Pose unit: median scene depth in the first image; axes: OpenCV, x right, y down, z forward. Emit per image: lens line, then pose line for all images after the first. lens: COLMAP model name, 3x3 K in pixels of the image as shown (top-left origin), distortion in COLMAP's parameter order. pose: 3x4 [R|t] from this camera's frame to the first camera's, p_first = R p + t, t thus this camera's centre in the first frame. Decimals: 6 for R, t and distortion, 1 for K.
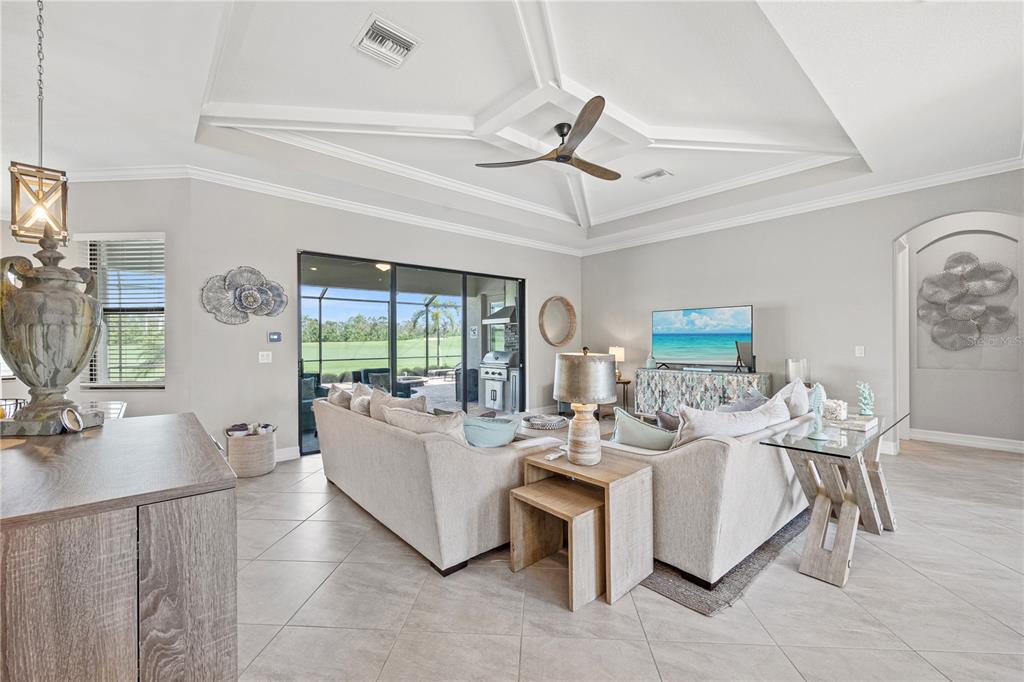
lens RADIAL K [[413.8, 0, 513.2], [0, 413.8, 342.8], [0, 0, 1]] dist [-0.001418, -0.000360]
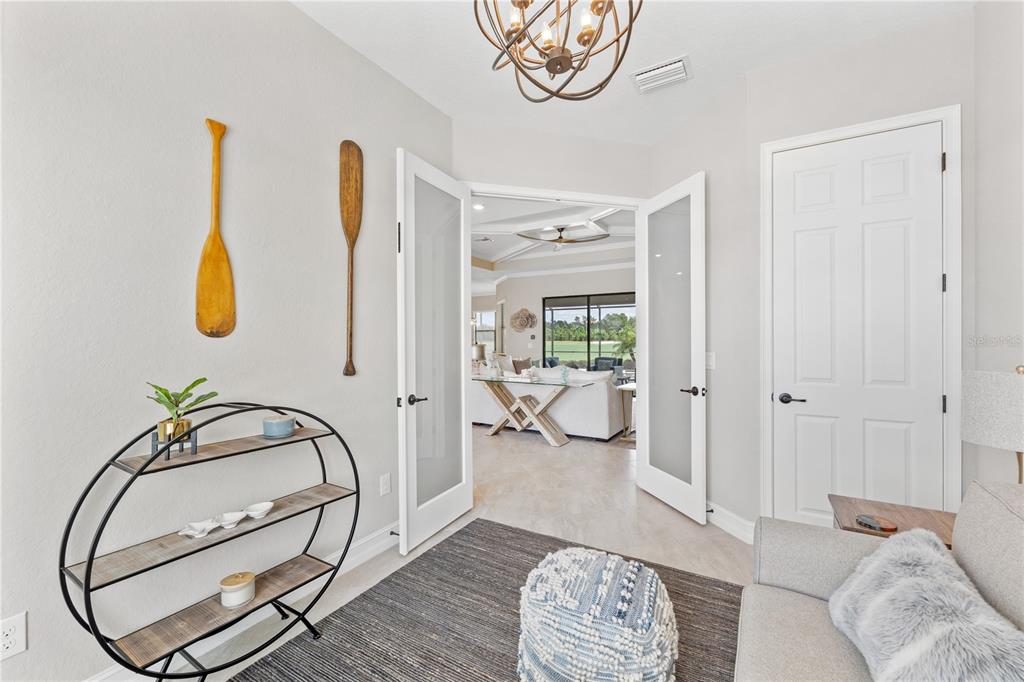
lens RADIAL K [[413.8, 0, 506.7], [0, 413.8, 341.7], [0, 0, 1]] dist [-0.001418, -0.000360]
pose [[0.306851, 0.007250, -0.951730, 1.309597], [0.001765, 0.999965, 0.008186, -0.004862], [0.951756, -0.004192, 0.306828, 0.117215]]
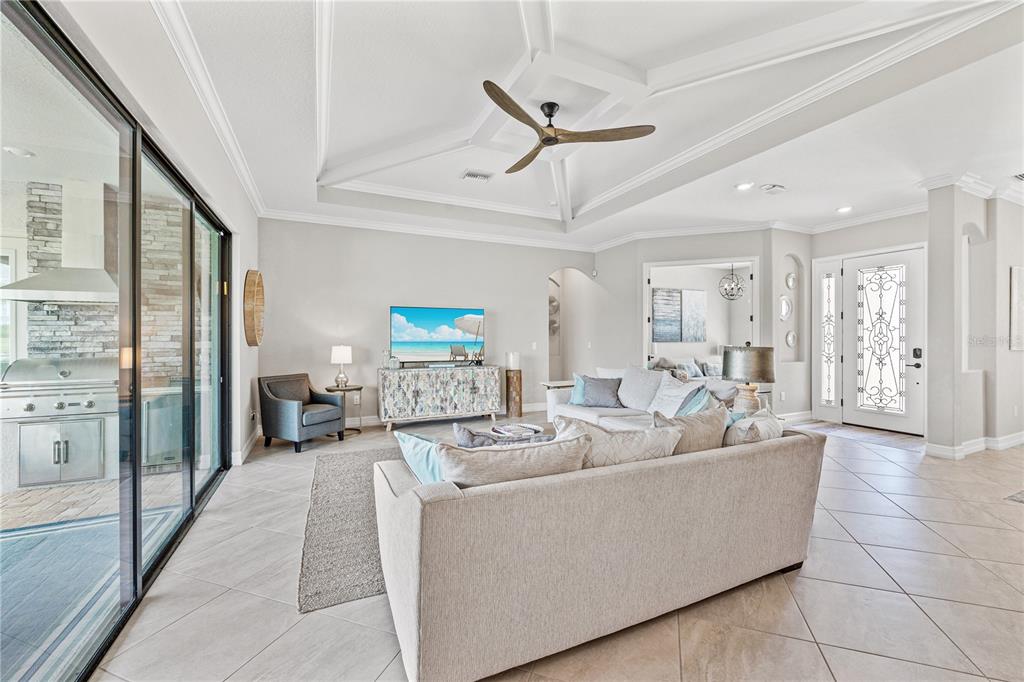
lens RADIAL K [[413.8, 0, 514.2], [0, 413.8, 338.6], [0, 0, 1]] dist [-0.001418, -0.000360]
pose [[0.271703, 0.005355, 0.962366, -0.553663], [0.004284, 0.999968, -0.006774, 0.003418], [-0.962372, 0.005963, 0.271671, 0.578715]]
